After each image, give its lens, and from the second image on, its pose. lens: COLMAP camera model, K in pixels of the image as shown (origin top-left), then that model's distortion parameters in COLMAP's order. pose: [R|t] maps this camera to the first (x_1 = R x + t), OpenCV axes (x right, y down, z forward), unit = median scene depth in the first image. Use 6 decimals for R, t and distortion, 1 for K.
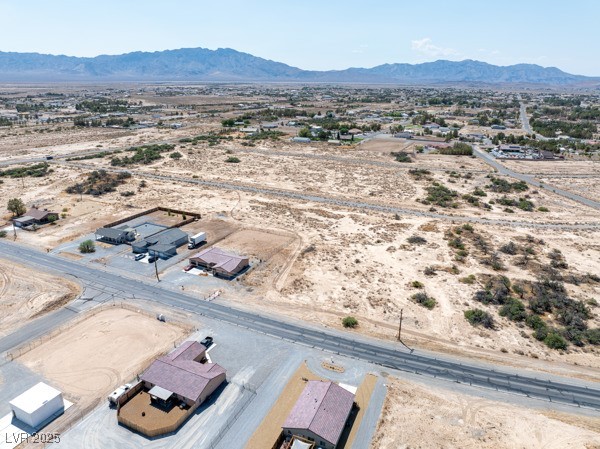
lens RADIAL K [[421.9, 0, 302.2], [0, 421.9, 221.1], [0, 0, 1]] dist [-0.038308, 0.008669]
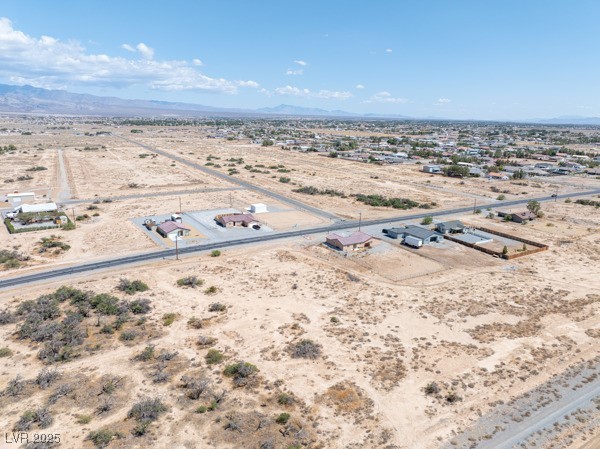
lens RADIAL K [[421.9, 0, 302.2], [0, 421.9, 221.1], [0, 0, 1]] dist [-0.038308, 0.008669]
pose [[-0.565748, 0.180760, -0.804522, 0.733231], [-0.283796, 0.873385, 0.395801, -0.336087], [0.774202, 0.452244, -0.442816, 1.256521]]
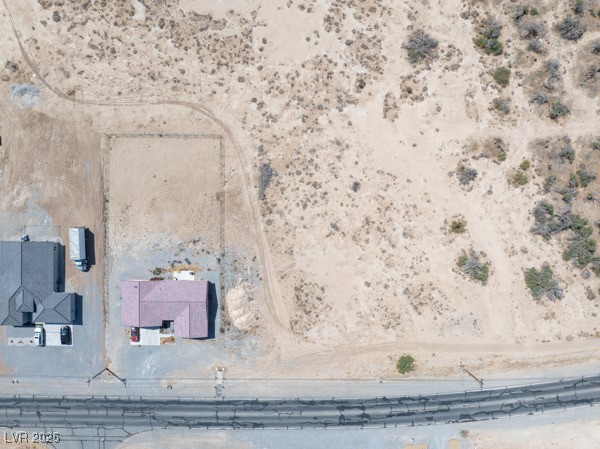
lens RADIAL K [[421.9, 0, 302.2], [0, 421.9, 221.1], [0, 0, 1]] dist [-0.038308, 0.008669]
pose [[0.903041, -0.429551, -0.001518, 0.037154], [0.138602, 0.288033, 0.947537, -0.464415], [-0.406578, -0.855876, 0.319642, 0.750154]]
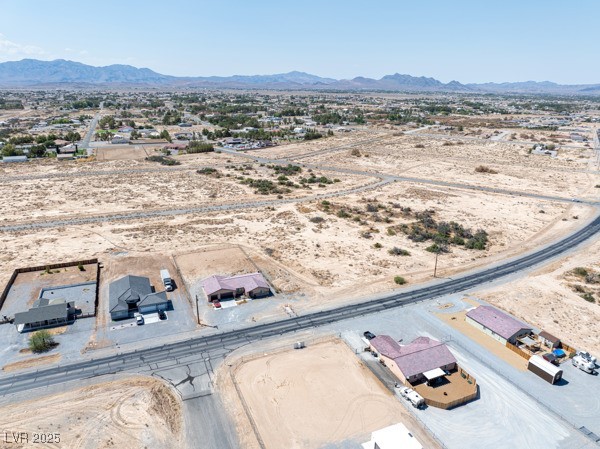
lens RADIAL K [[421.9, 0, 302.2], [0, 421.9, 221.1], [0, 0, 1]] dist [-0.038308, 0.008669]
pose [[0.651018, -0.235727, 0.721531, -0.661097], [0.236451, 0.966240, 0.102331, -0.089471], [-0.721295, 0.103987, 0.684778, 0.237356]]
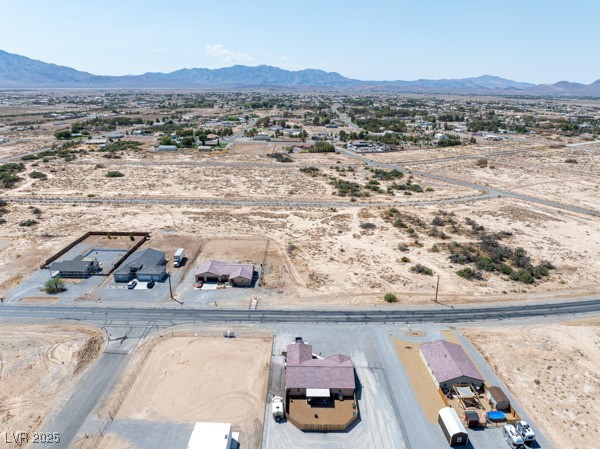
lens RADIAL K [[421.9, 0, 302.2], [0, 421.9, 221.1], [0, 0, 1]] dist [-0.038308, 0.008669]
pose [[0.901447, -0.132093, 0.412244, -0.387538], [0.136297, 0.990479, 0.019335, -0.015413], [-0.410873, 0.038758, 0.910868, 0.033400]]
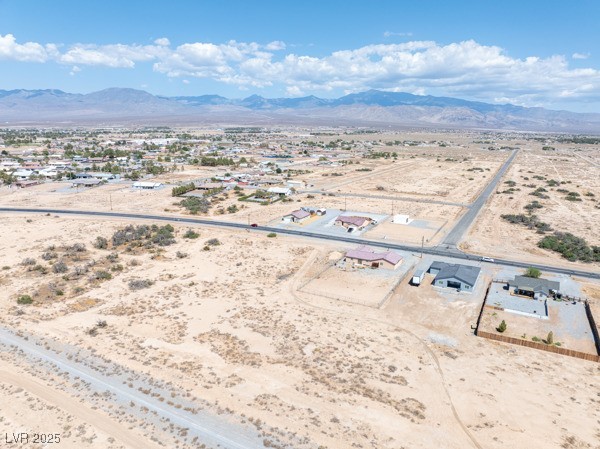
lens RADIAL K [[421.9, 0, 302.2], [0, 421.9, 221.1], [0, 0, 1]] dist [-0.038308, 0.008669]
pose [[-0.998590, -0.035117, 0.039809, -0.051879], [-0.009232, 0.853378, 0.521211, -0.489364], [-0.052275, 0.520109, -0.852499, 1.702421]]
